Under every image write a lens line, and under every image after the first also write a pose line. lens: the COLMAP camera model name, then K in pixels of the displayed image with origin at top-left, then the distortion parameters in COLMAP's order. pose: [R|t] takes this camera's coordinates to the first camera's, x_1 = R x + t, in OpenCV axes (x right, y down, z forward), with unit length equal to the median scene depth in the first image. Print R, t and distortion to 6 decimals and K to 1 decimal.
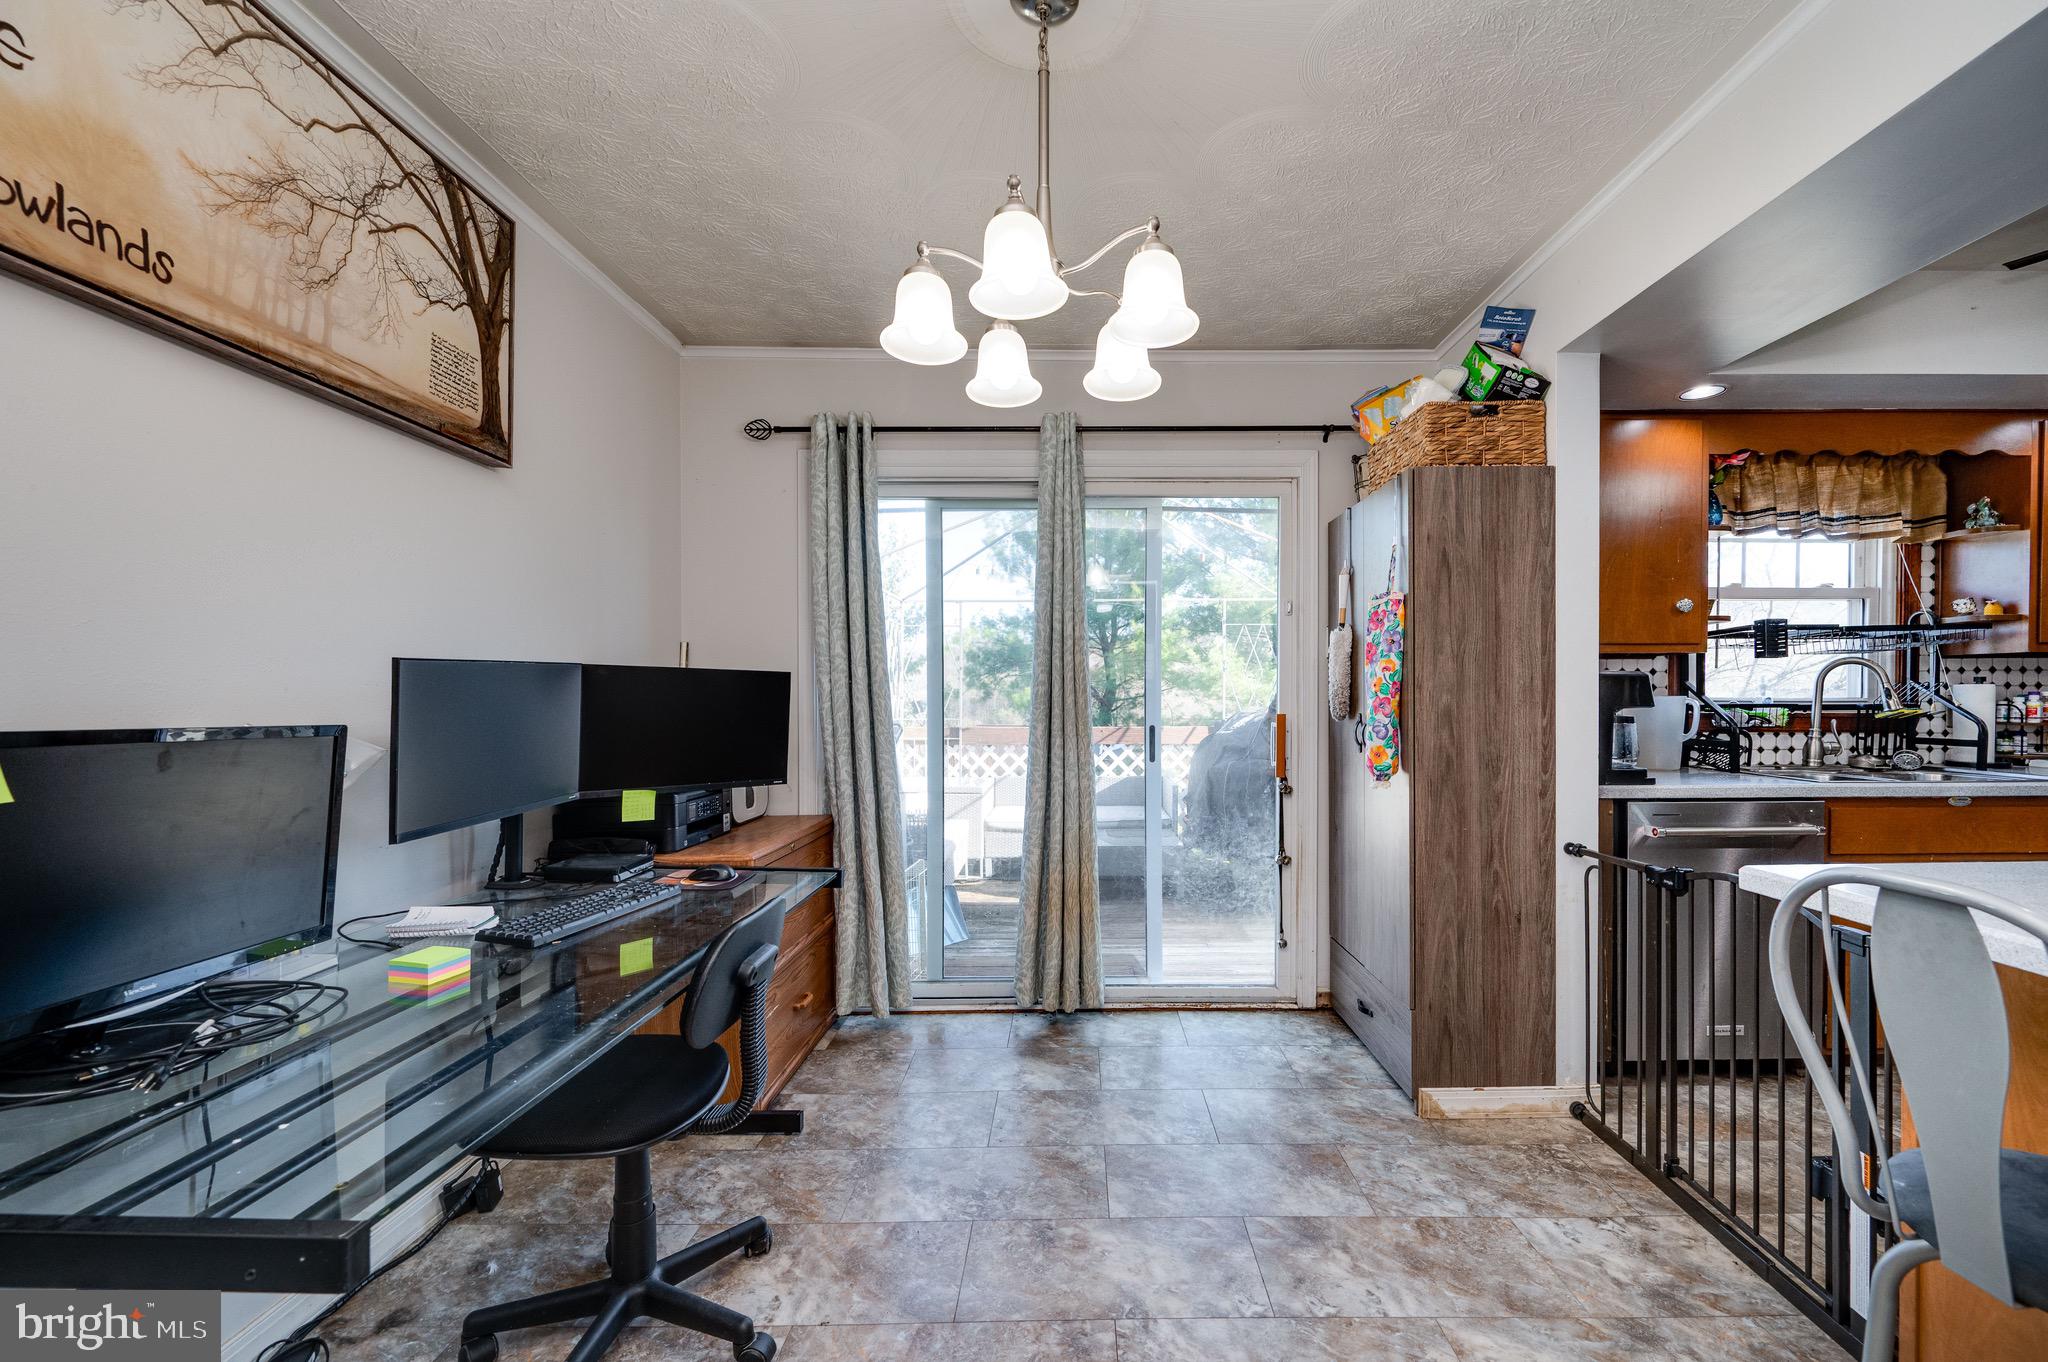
lens RADIAL K [[814.0, 0, 1072.8], [0, 814.0, 705.4], [0, 0, 1]] dist [-0.001332, -0.000194]
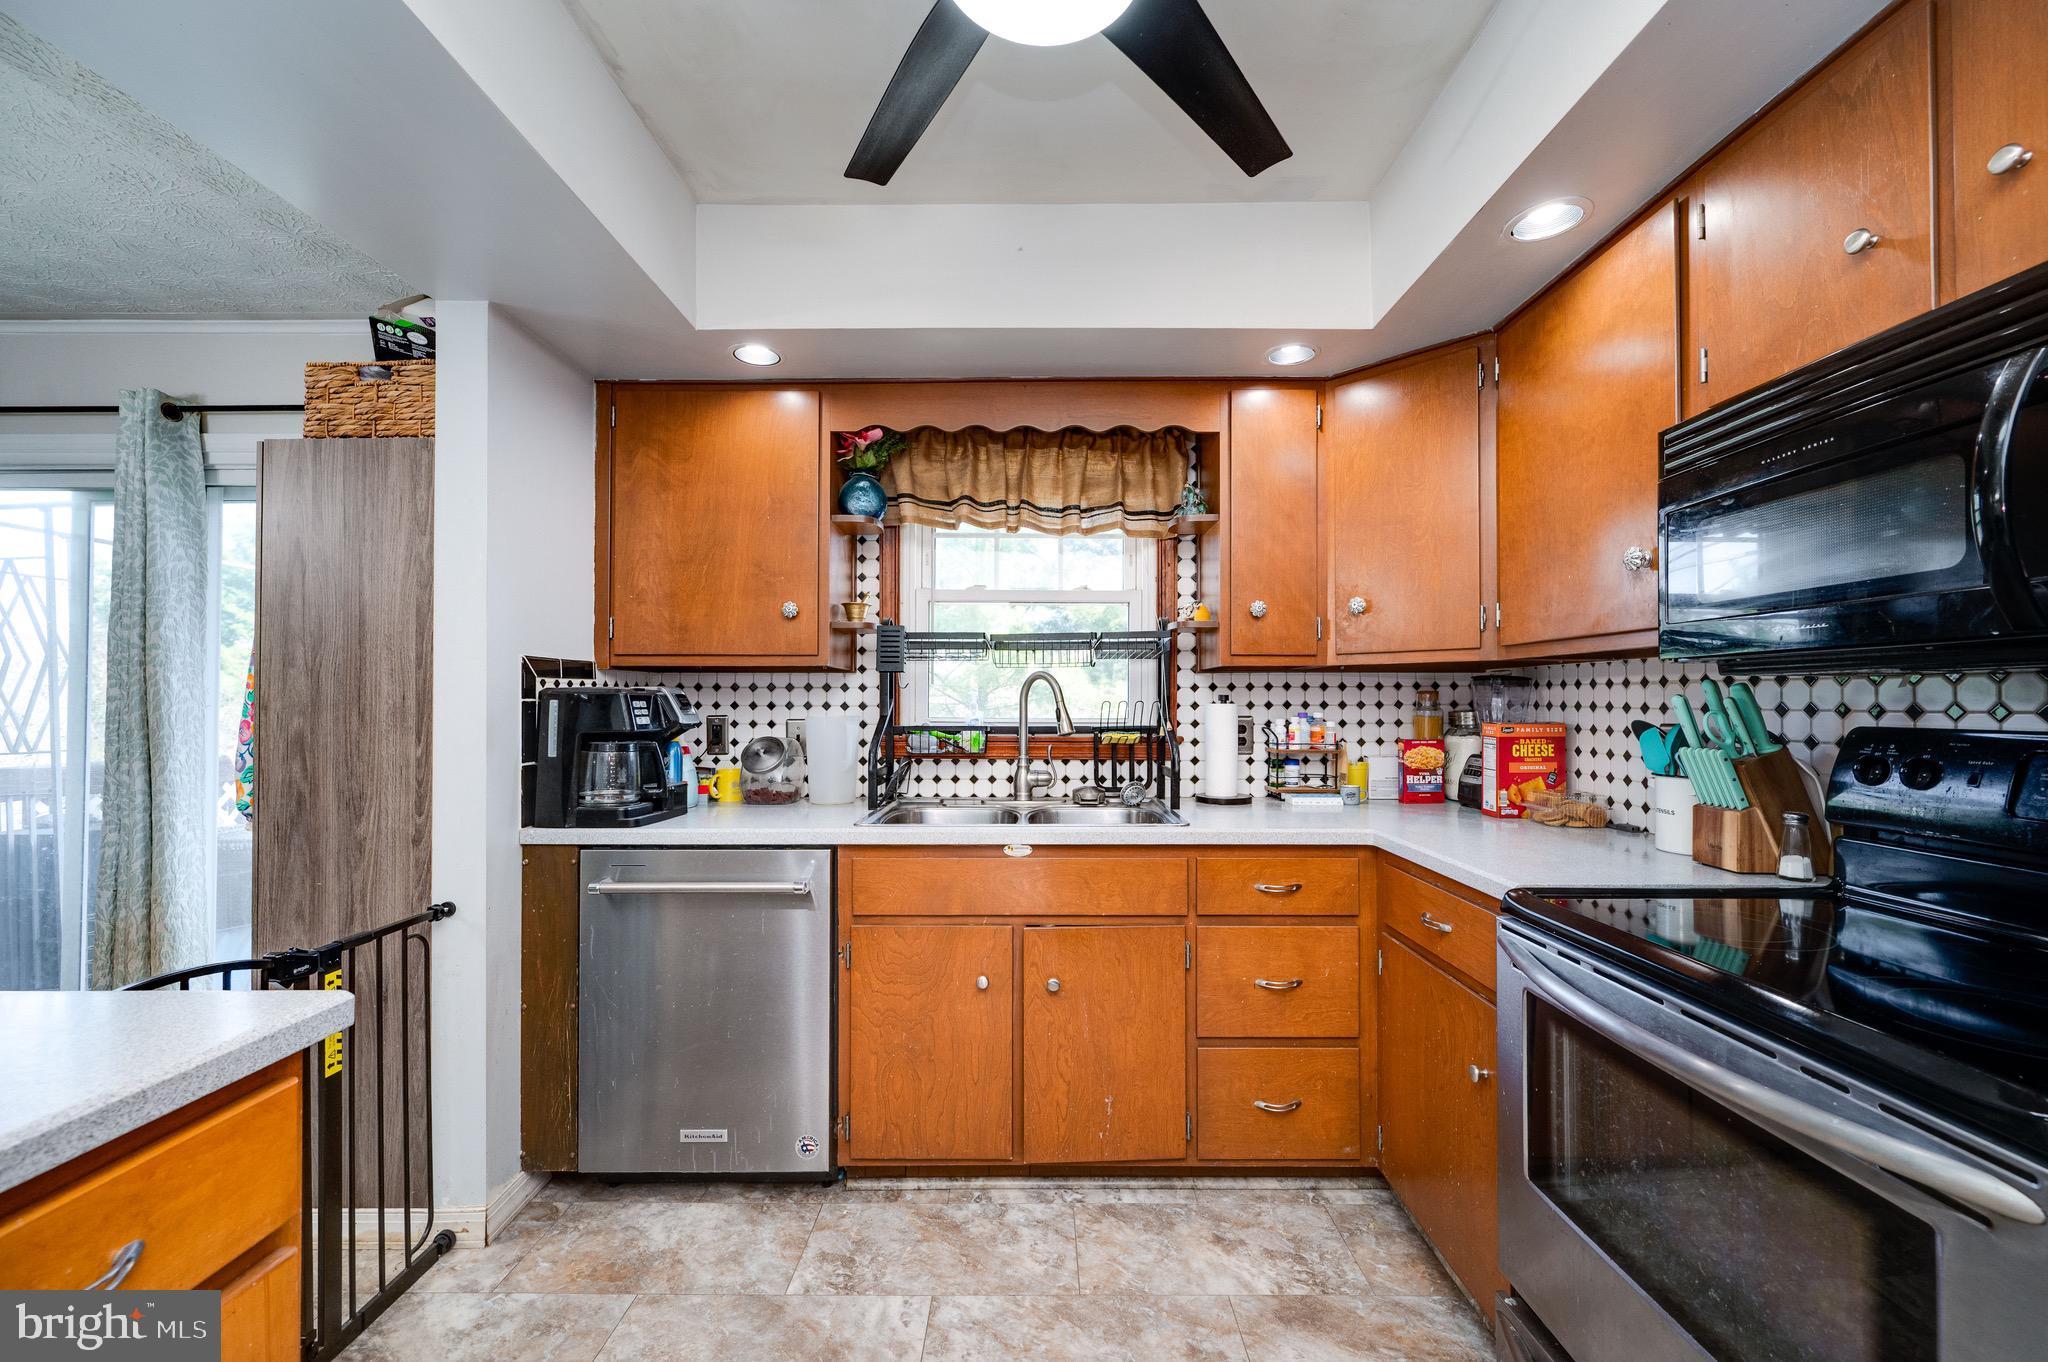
lens RADIAL K [[793.4, 0, 1023.4], [0, 793.4, 693.7], [0, 0, 1]] dist [-0.002481, -0.000353]
pose [[0.999909, 0.003517, -0.013054, 1.172576], [-0.003821, 0.999721, -0.023323, -0.020909], [0.012968, 0.023370, 0.999643, 0.215343]]
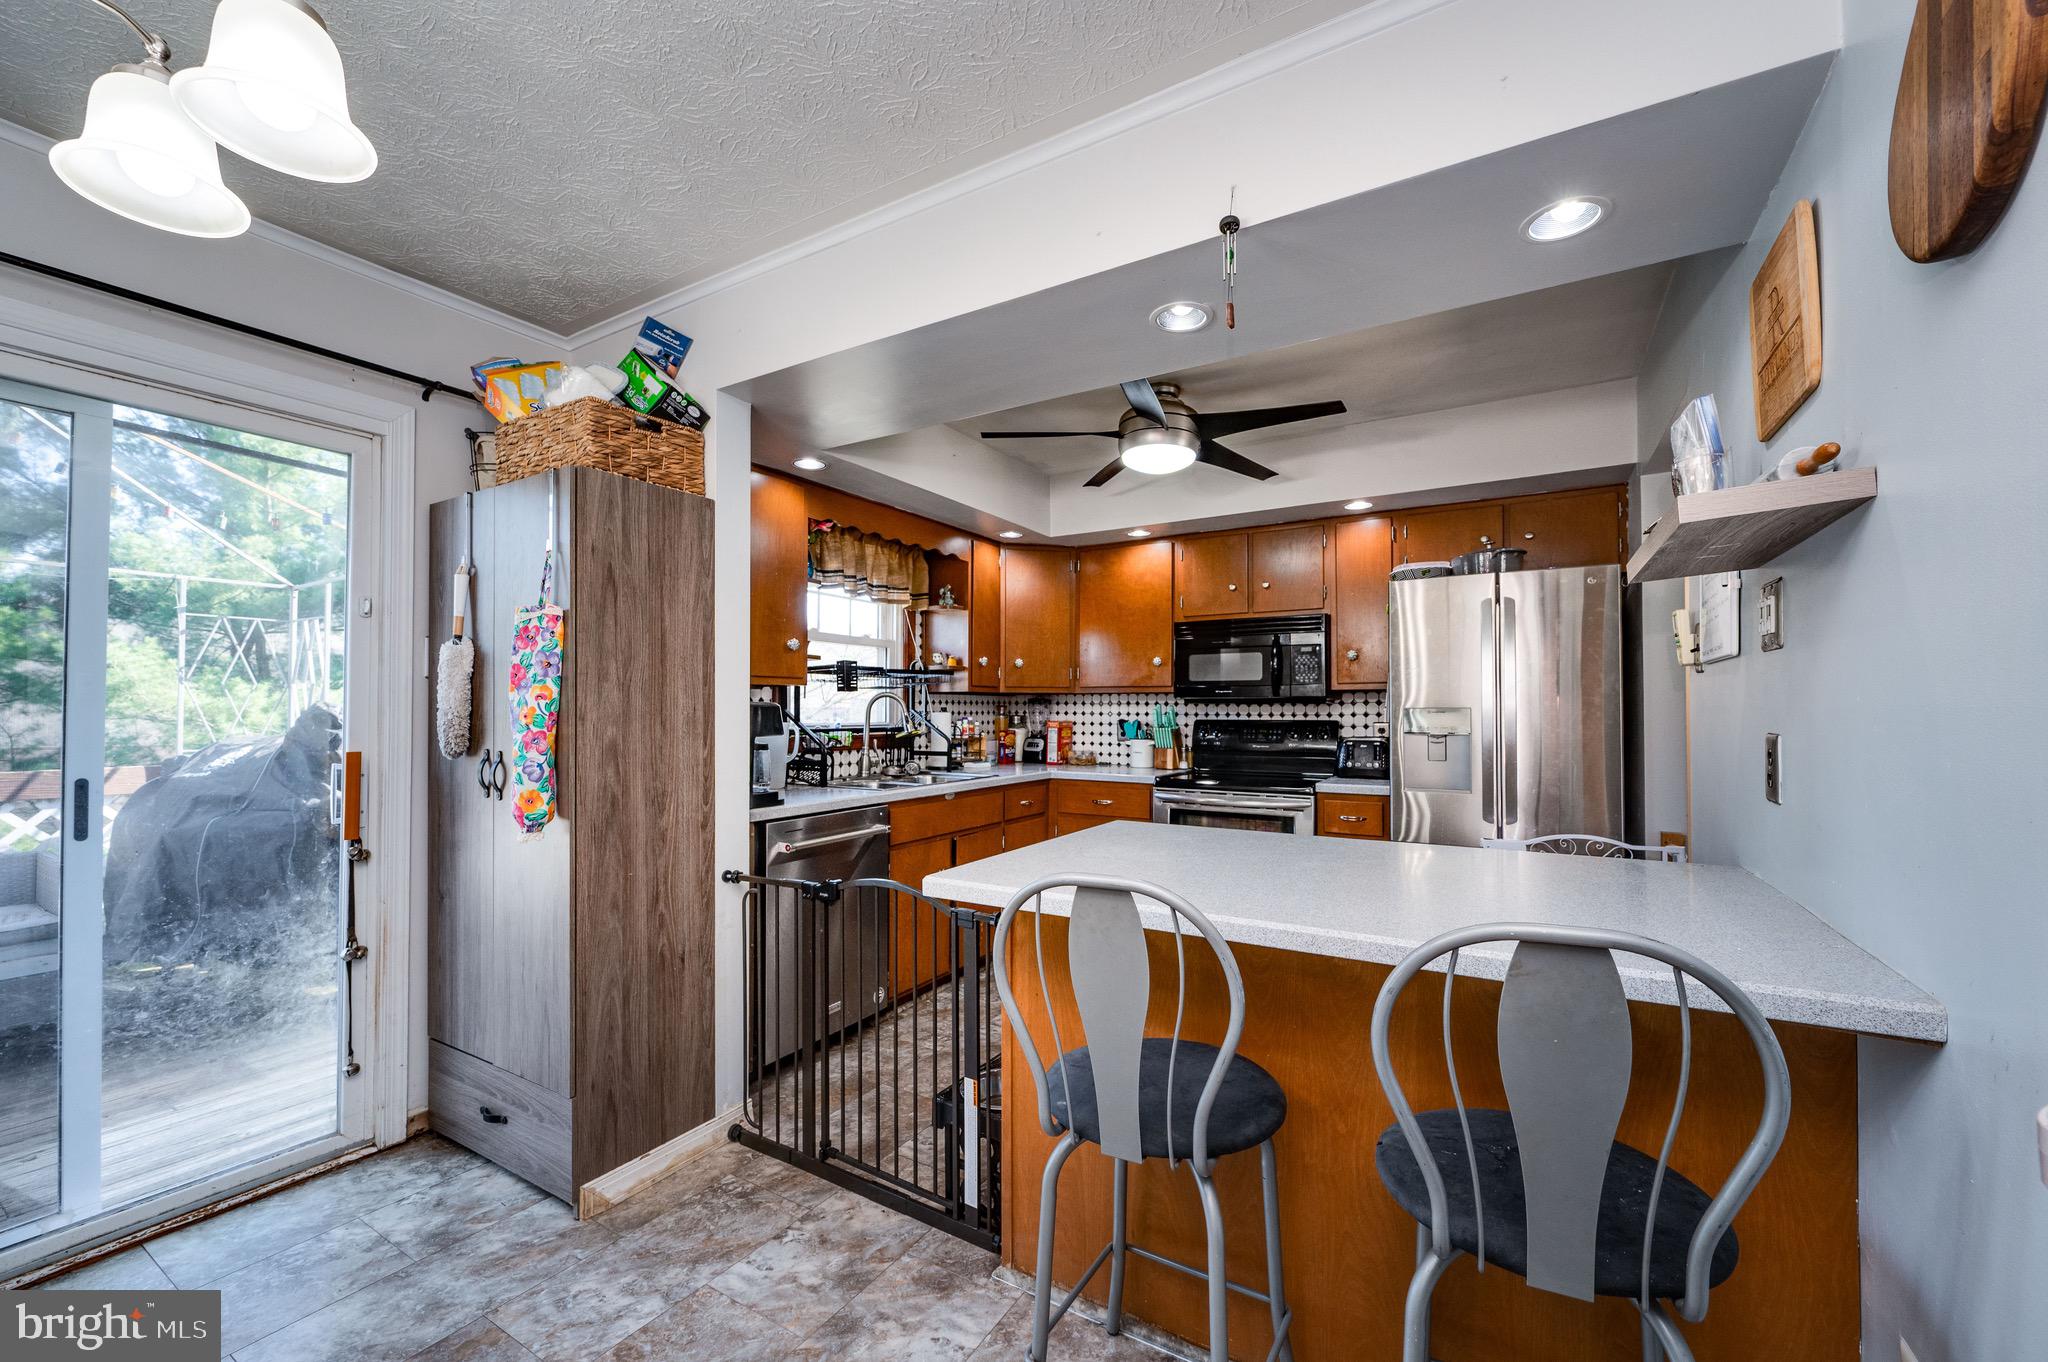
lens RADIAL K [[819.8, 0, 1026.8], [0, 819.8, 699.7], [0, 0, 1]] dist [-0.002244, -0.000026]
pose [[0.523246, 0.014236, 0.852063, -0.069387], [0.009316, 0.999705, -0.022424, -0.018462], [-0.852131, 0.019671, 0.522959, 0.136107]]
